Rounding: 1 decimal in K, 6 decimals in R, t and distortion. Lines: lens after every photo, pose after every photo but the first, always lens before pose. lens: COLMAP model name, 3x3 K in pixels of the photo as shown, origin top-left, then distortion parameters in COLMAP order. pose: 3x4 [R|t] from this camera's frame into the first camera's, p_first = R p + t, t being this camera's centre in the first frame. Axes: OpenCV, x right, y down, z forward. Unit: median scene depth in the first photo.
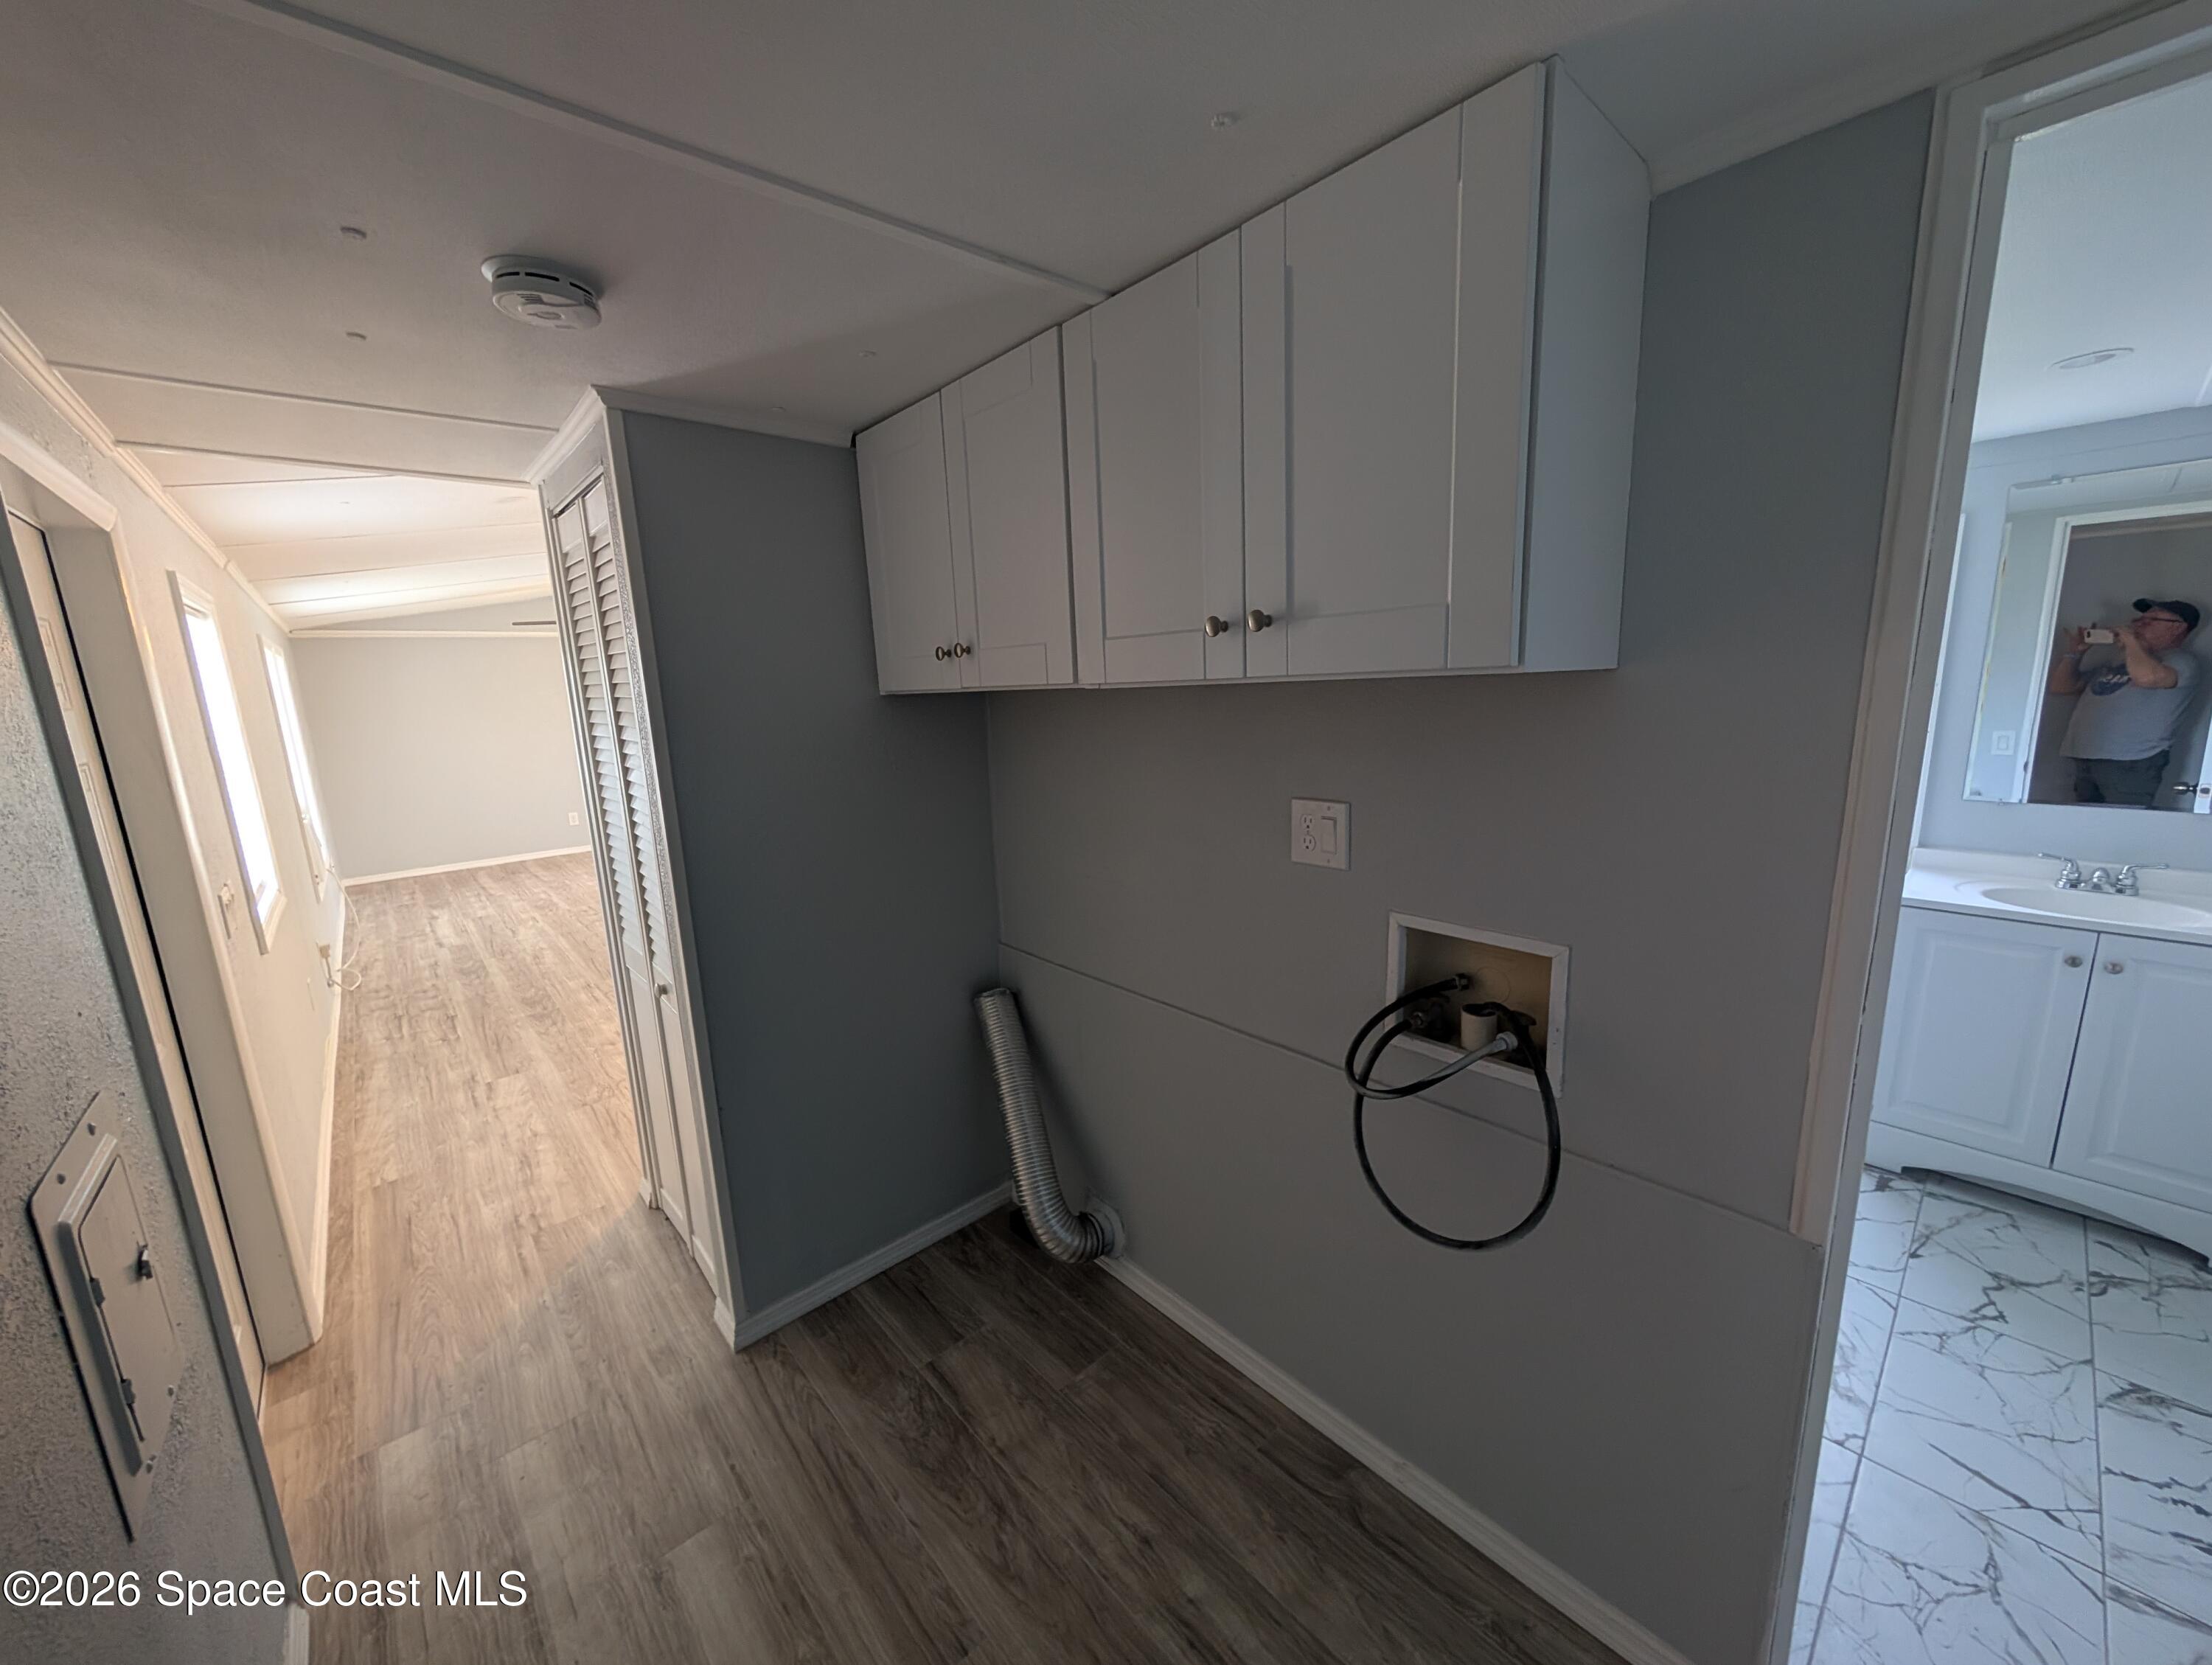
lens RADIAL K [[838.6, 0, 1111.6], [0, 838.6, 838.8], [0, 0, 1]] dist [0.000572, 0.000284]
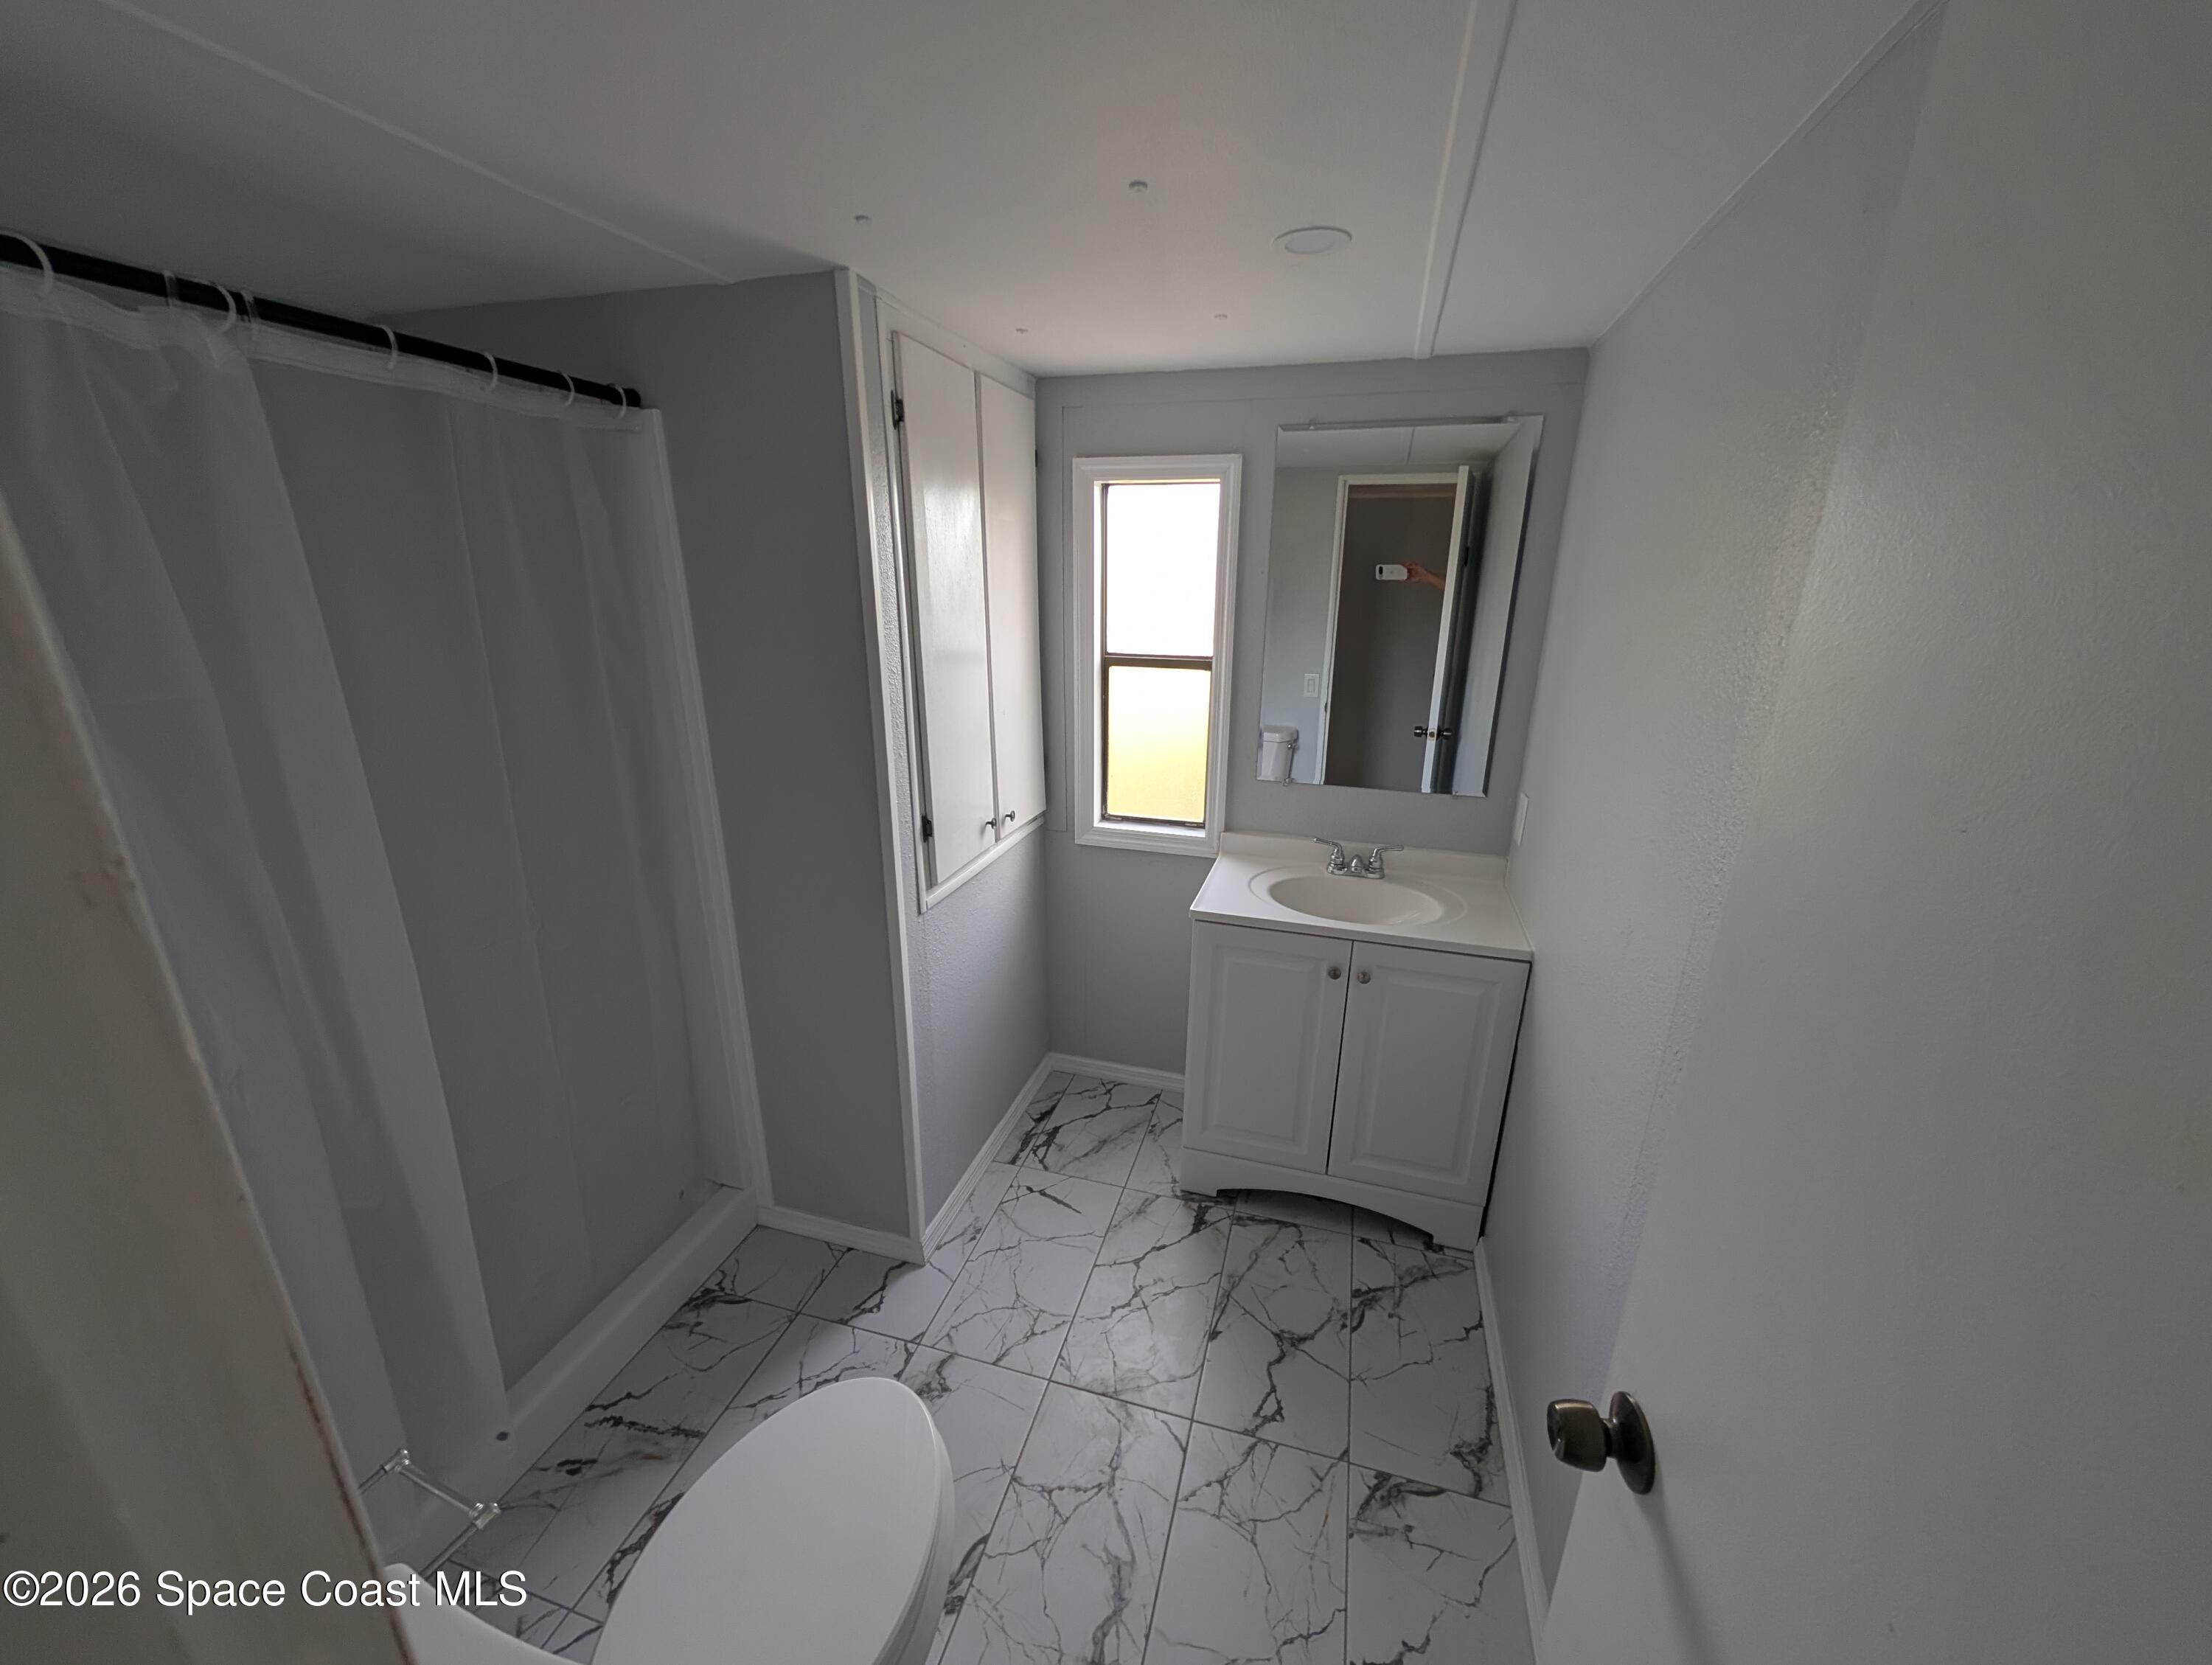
lens RADIAL K [[838.6, 0, 1111.6], [0, 838.6, 838.8], [0, 0, 1]] dist [0.000572, 0.000284]
pose [[0.851751, -0.117429, 0.510618, 0.480472], [0.060495, 0.990084, 0.126783, -0.131676], [-0.520443, -0.077098, 0.850409, 0.352676]]
